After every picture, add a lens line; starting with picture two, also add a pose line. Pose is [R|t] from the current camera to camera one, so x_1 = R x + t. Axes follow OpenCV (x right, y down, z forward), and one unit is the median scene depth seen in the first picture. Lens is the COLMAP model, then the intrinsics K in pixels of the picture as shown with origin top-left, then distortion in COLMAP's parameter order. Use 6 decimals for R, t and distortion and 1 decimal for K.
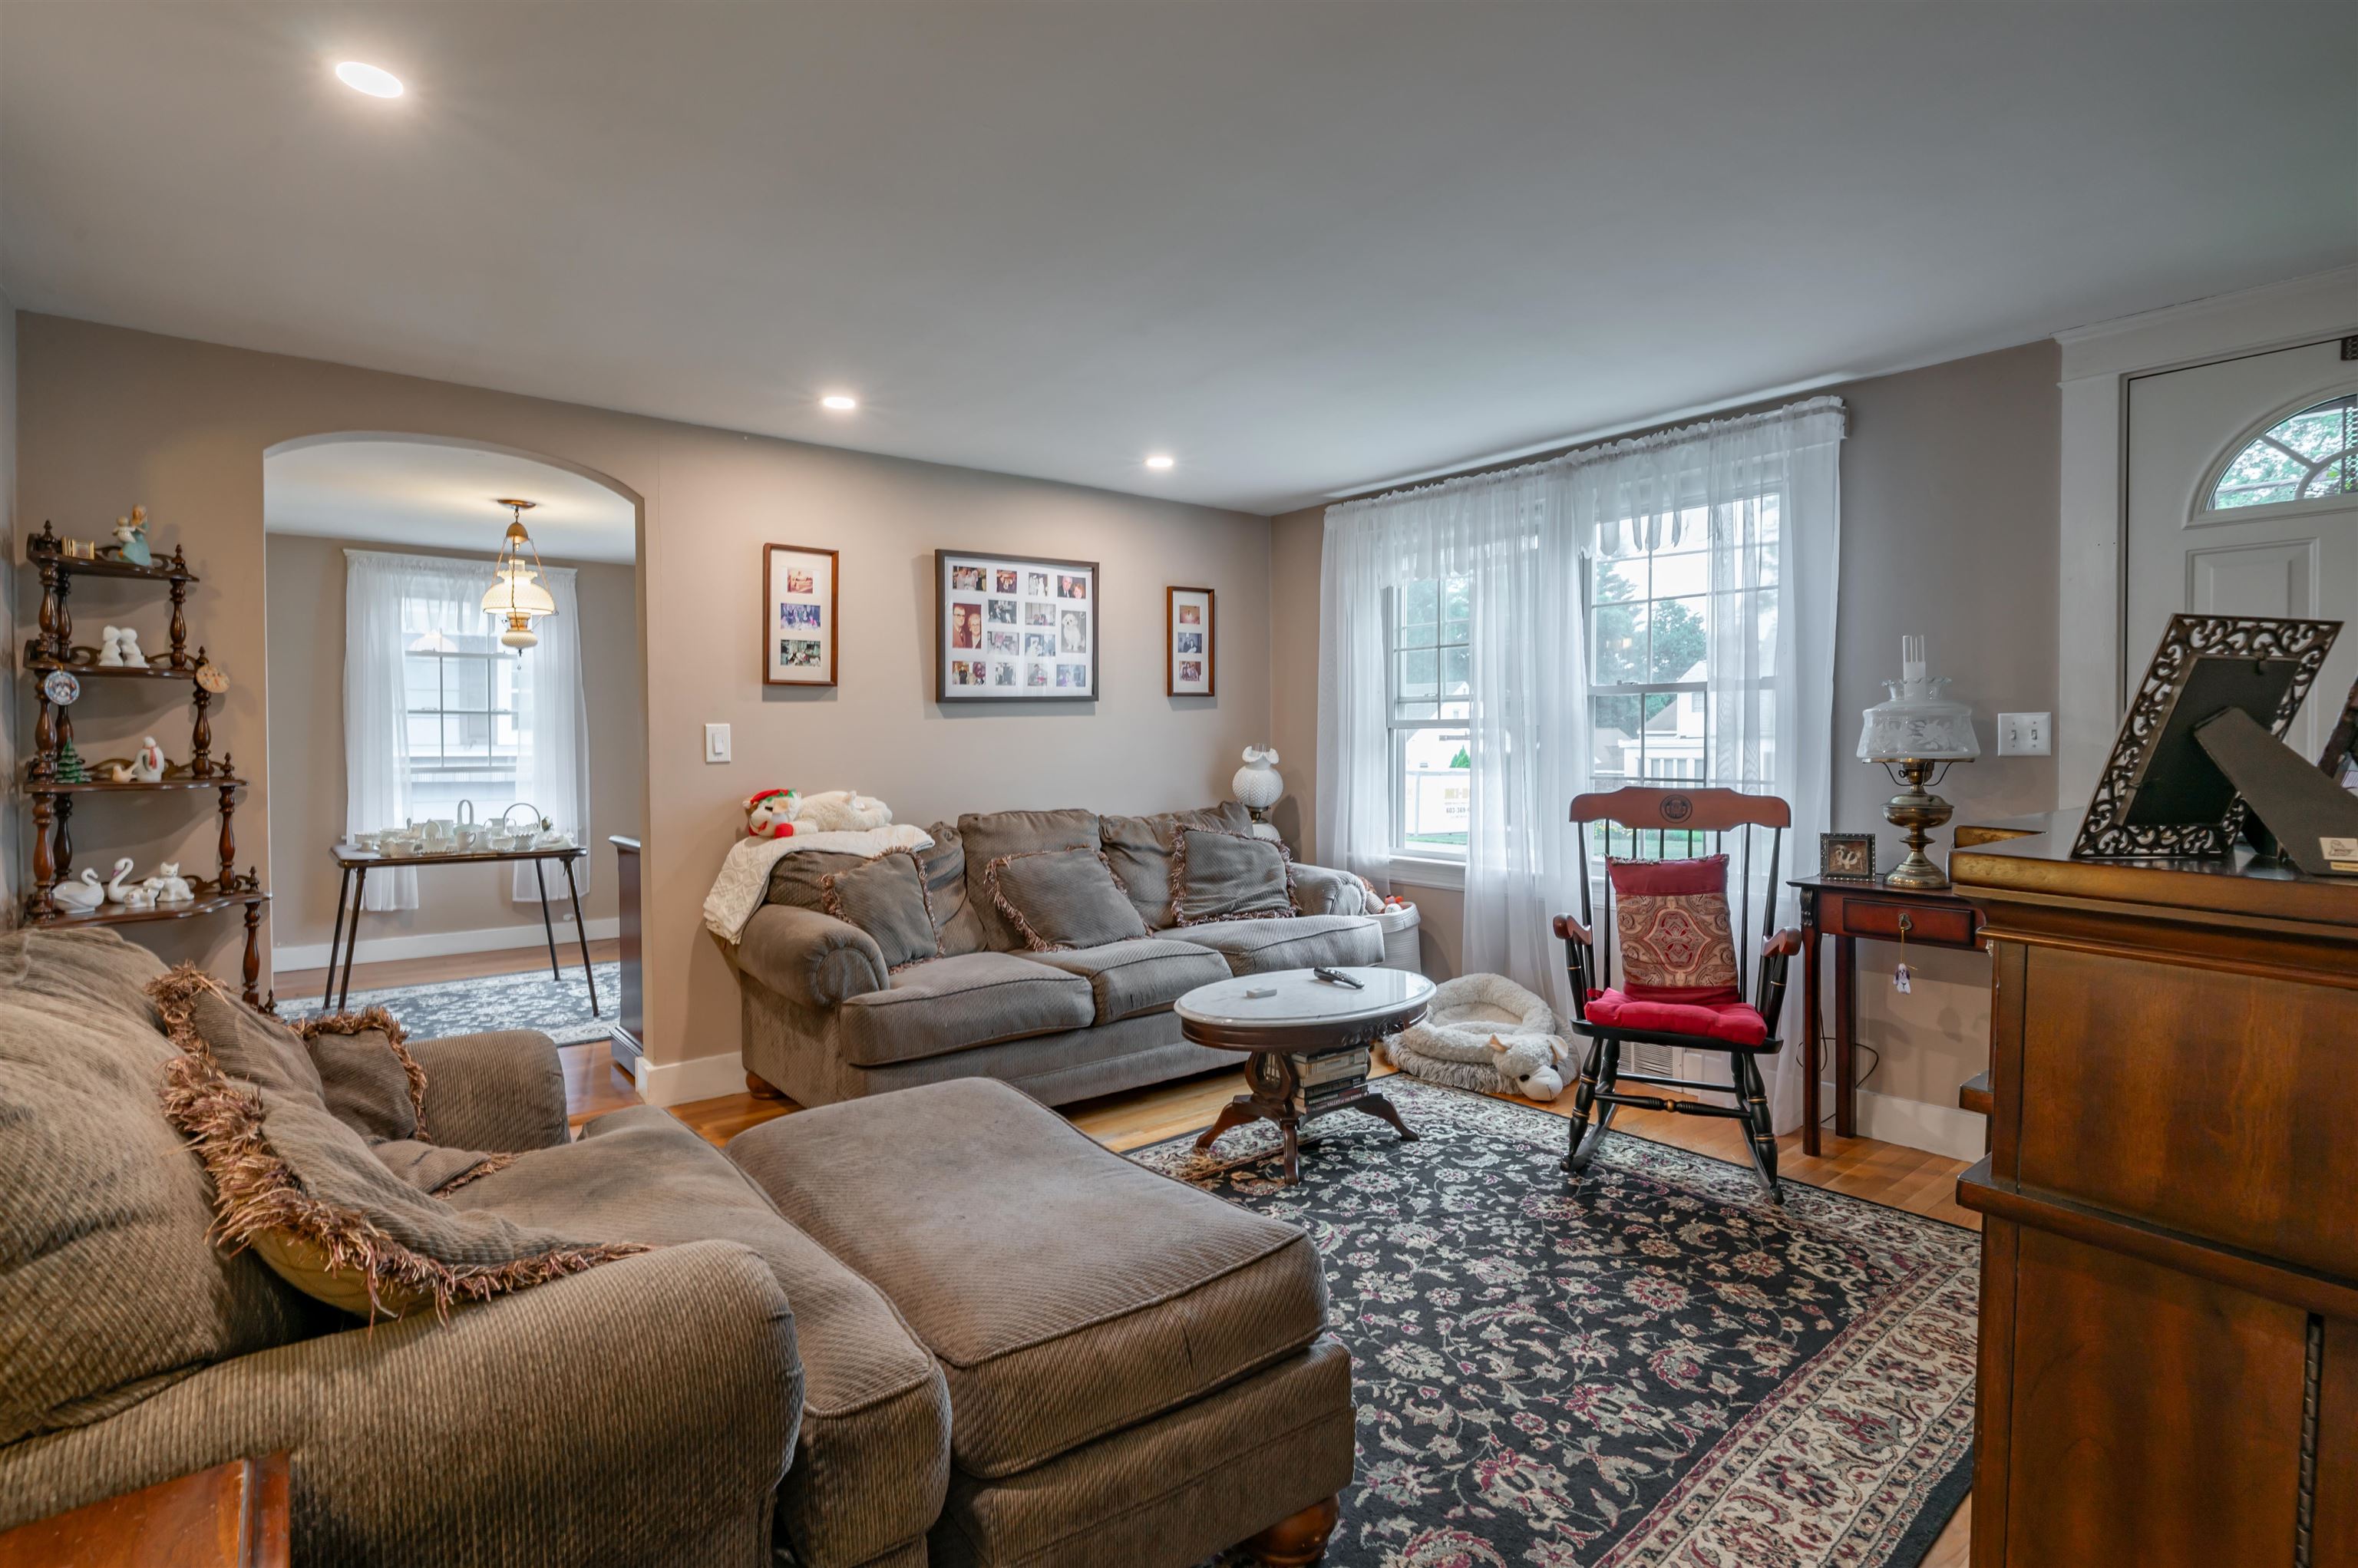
lens RADIAL K [[1144.2, 0, 1168.8], [0, 1144.2, 765.2], [0, 0, 1]] dist [-0.001804, 0.000564]
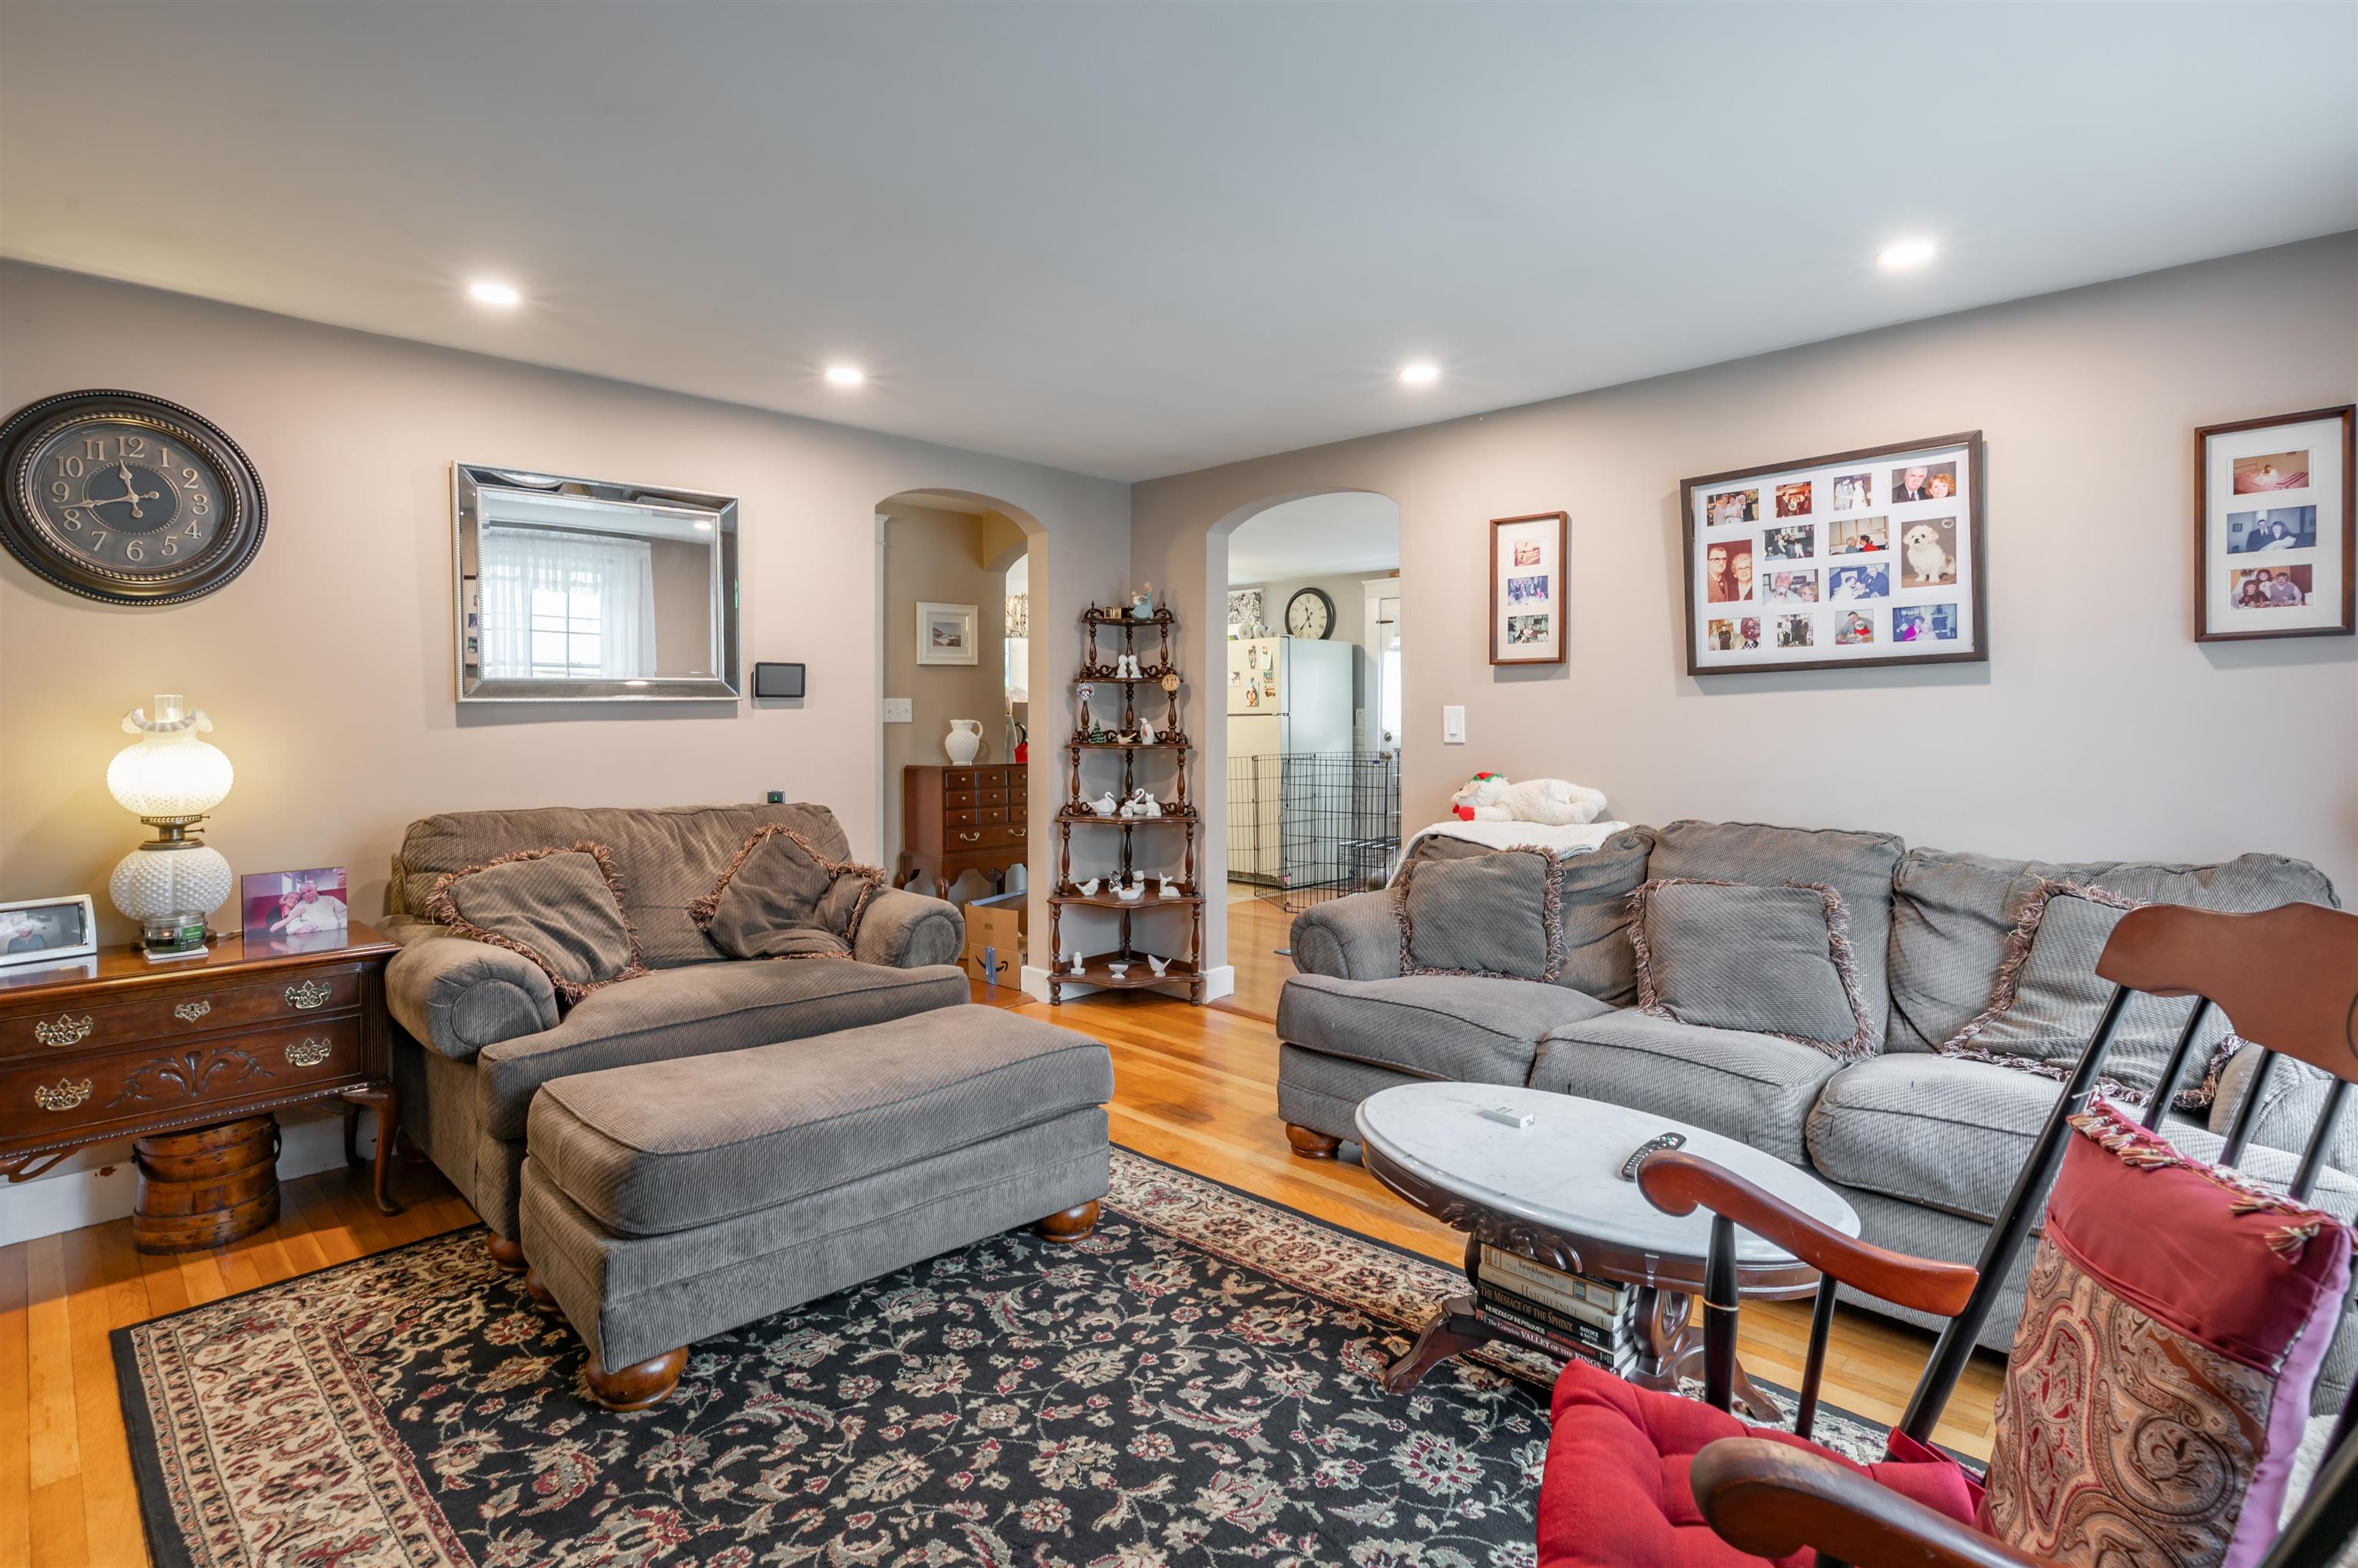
lens RADIAL K [[1135.4, 0, 1166.4], [0, 1135.4, 746.8], [0, 0, 1]] dist [0.000746, 0.000940]
pose [[0.120449, 0.031423, -0.992222, 0.814668], [-0.020667, 0.999362, 0.029140, -0.032807], [0.992504, 0.016997, 0.121021, 0.850278]]
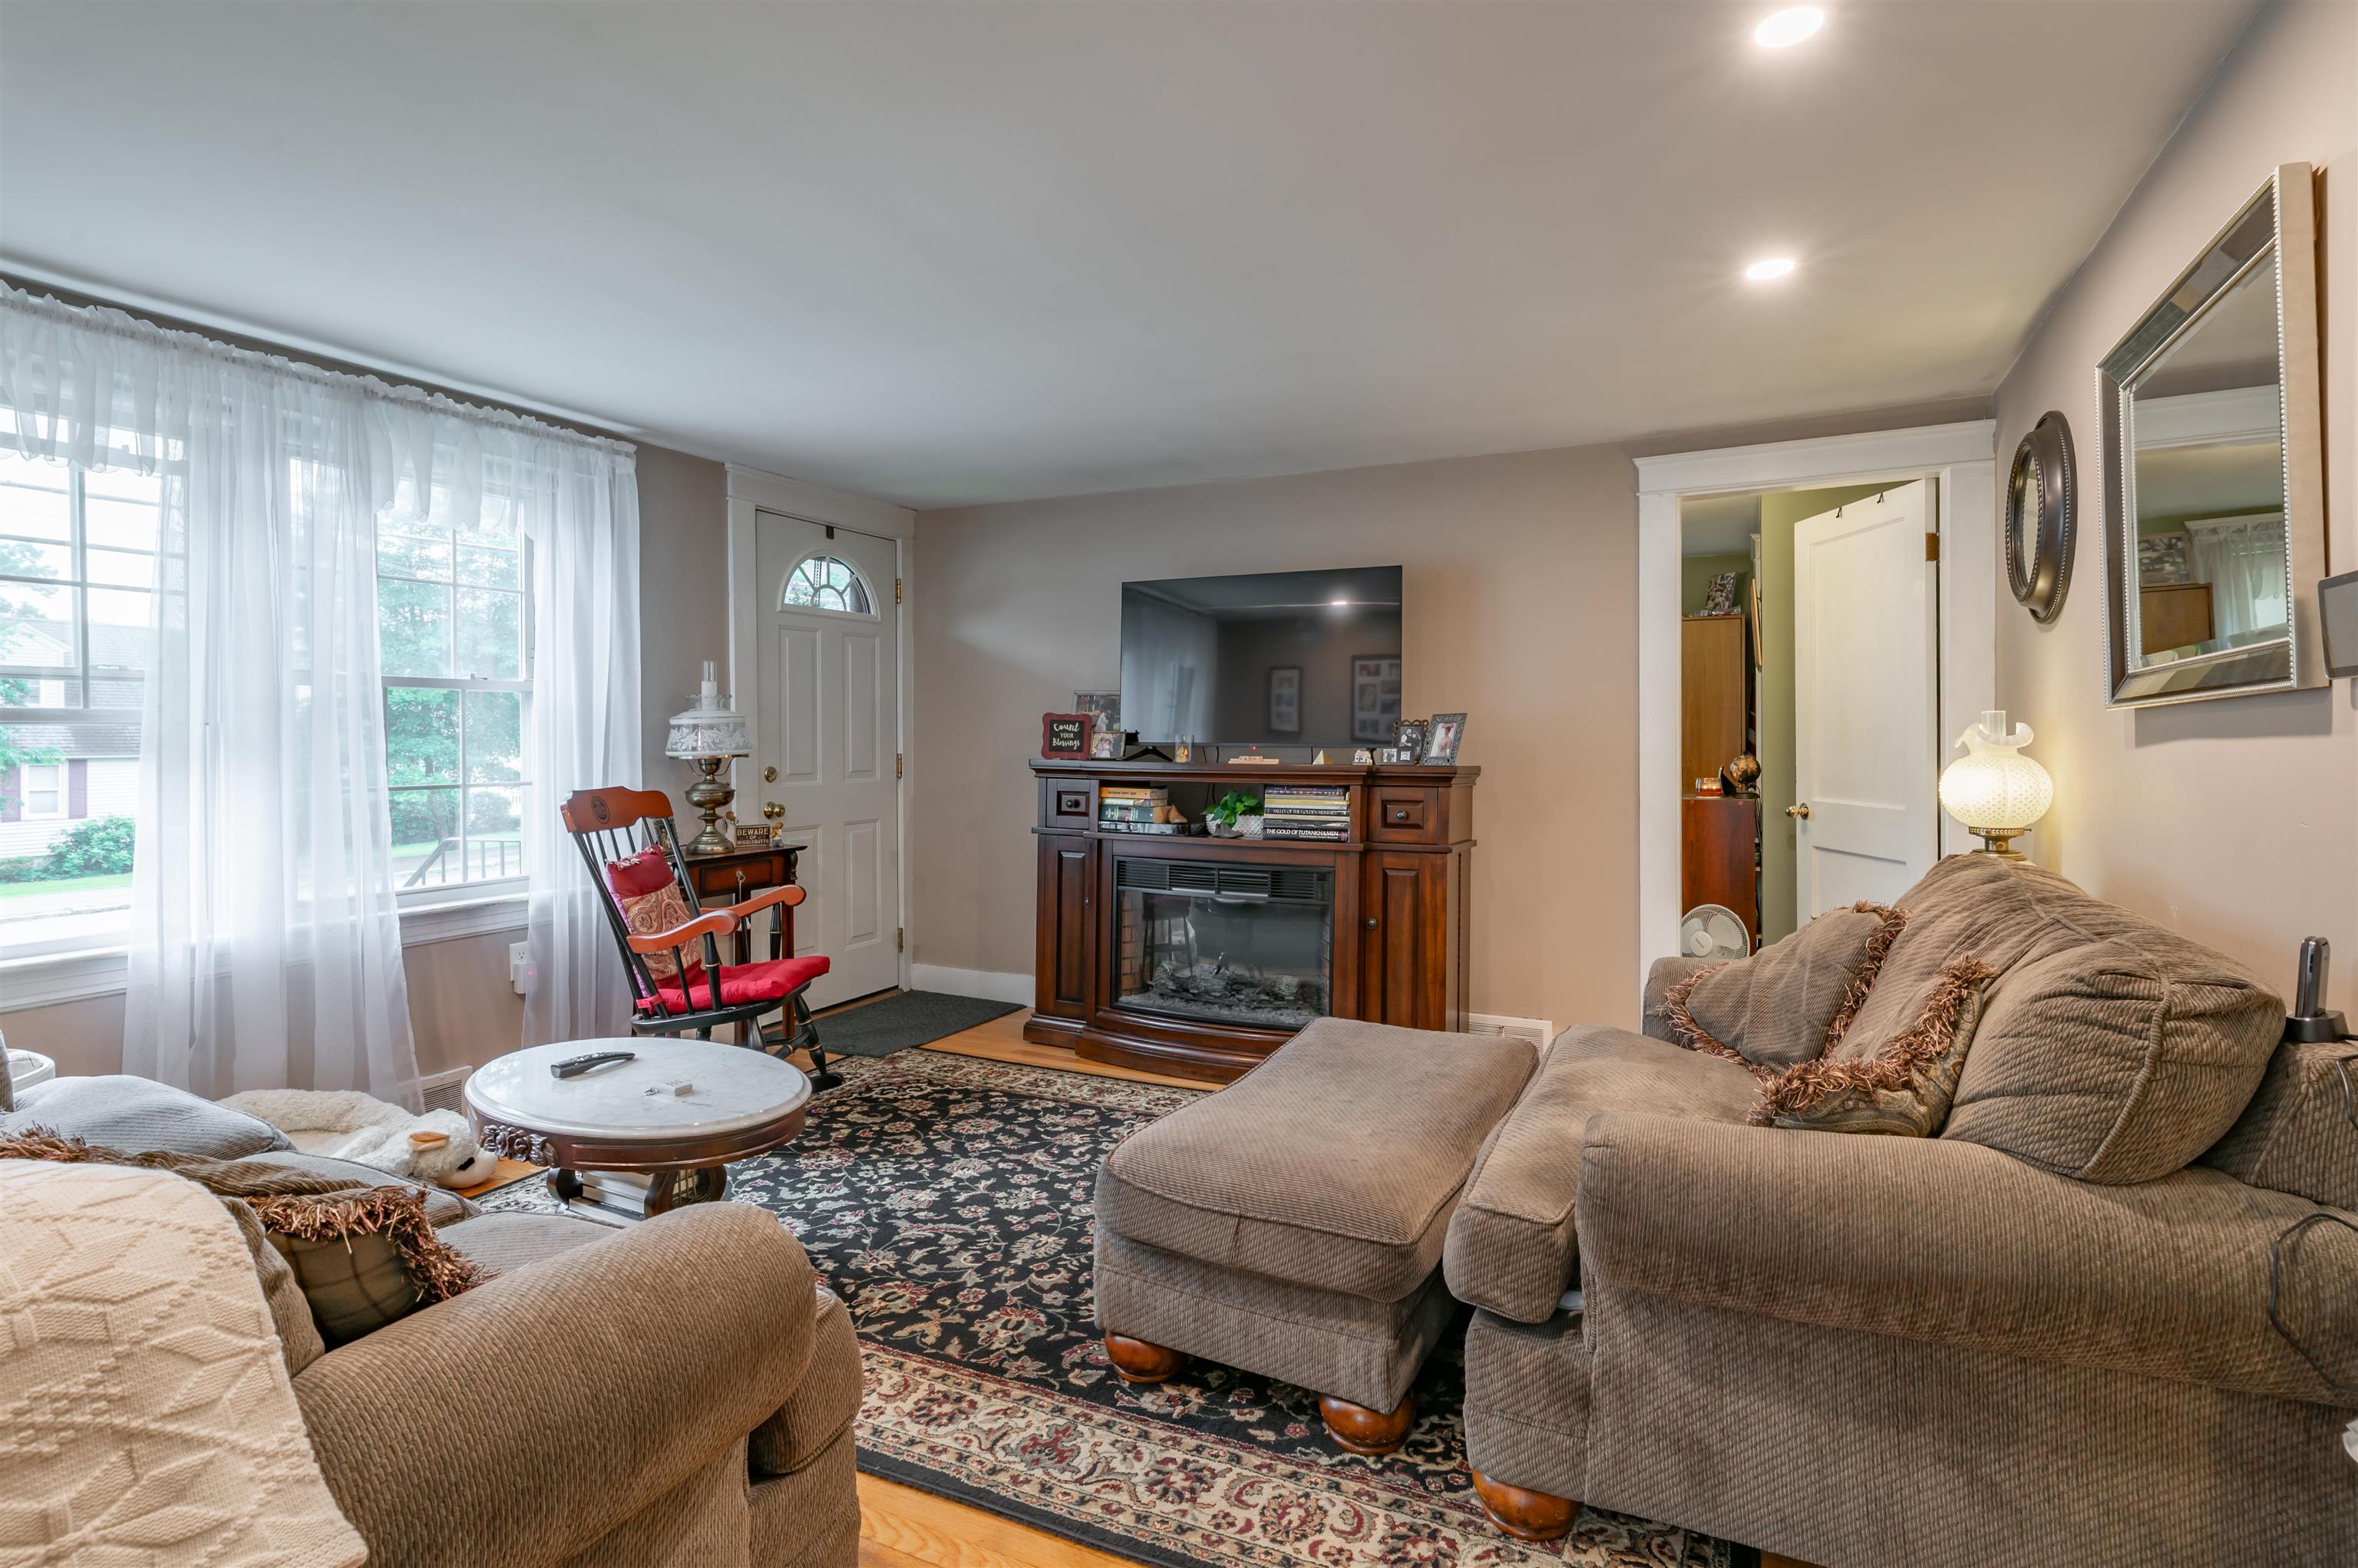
lens RADIAL K [[1141.5, 0, 1196.3], [0, 1141.5, 731.3], [0, 0, 1]] dist [-0.001782, 0.000258]
pose [[-0.440571, 0.004872, 0.897705, -0.851516], [0.022161, 0.999740, 0.005450, -0.030083], [-0.897444, 0.022295, -0.440564, 1.192526]]
